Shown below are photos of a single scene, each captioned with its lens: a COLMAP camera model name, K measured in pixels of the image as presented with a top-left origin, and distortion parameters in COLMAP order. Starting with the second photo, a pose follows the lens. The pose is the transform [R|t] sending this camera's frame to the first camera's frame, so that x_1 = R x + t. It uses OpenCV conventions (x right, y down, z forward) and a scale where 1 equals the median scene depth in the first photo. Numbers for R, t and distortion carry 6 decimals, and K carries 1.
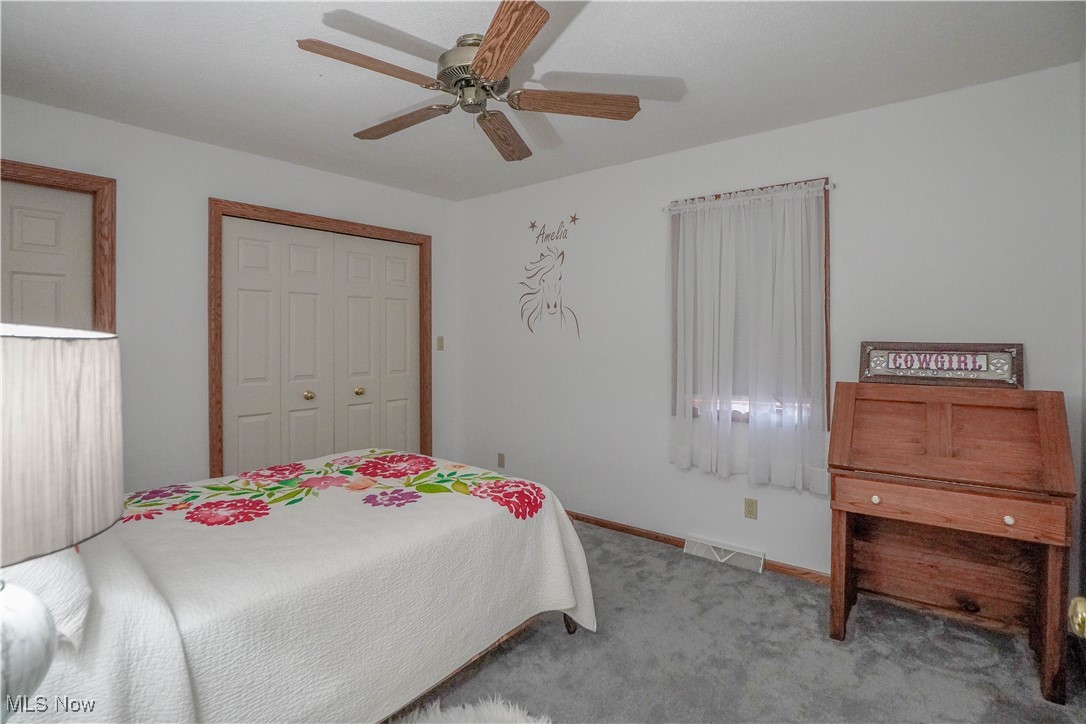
lens RADIAL K [[551.3, 0, 558.7], [0, 551.3, 336.8], [0, 0, 1]] dist [-0.031812, 0.001852]
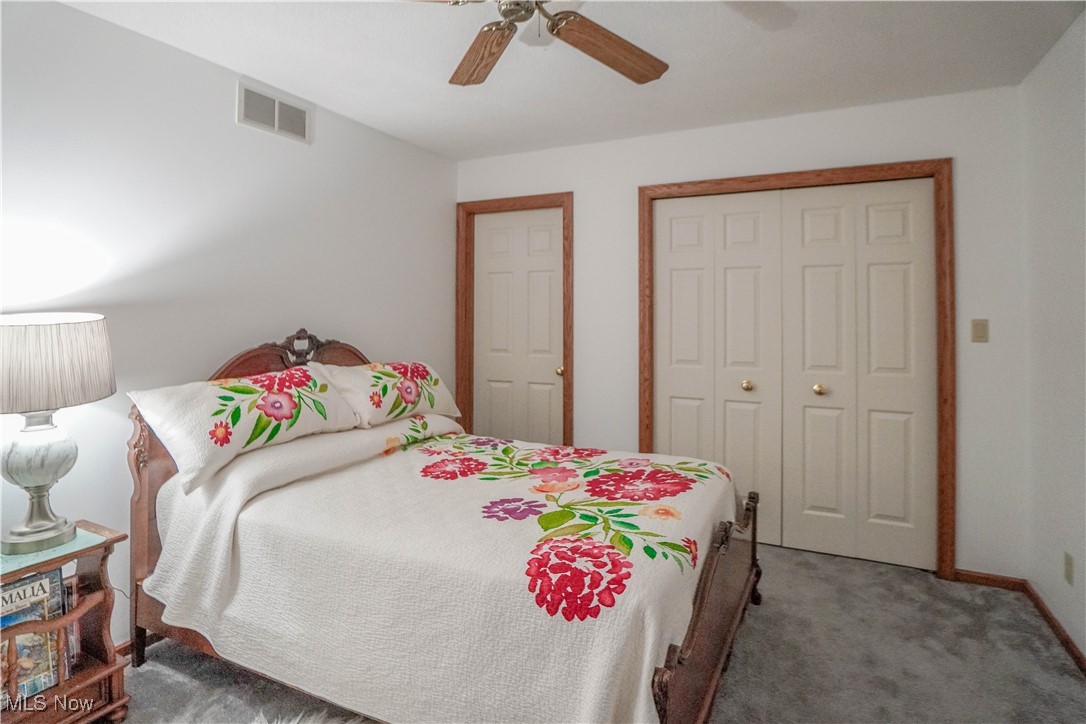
lens RADIAL K [[554.5, 0, 543.8], [0, 554.5, 309.2], [0, 0, 1]] dist [-0.000512, 0.000043]
pose [[0.226660, -0.003802, -0.973967, 0.366546], [-0.004094, 0.999980, -0.004856, -0.009549], [0.973965, 0.005088, 0.226640, 0.559654]]
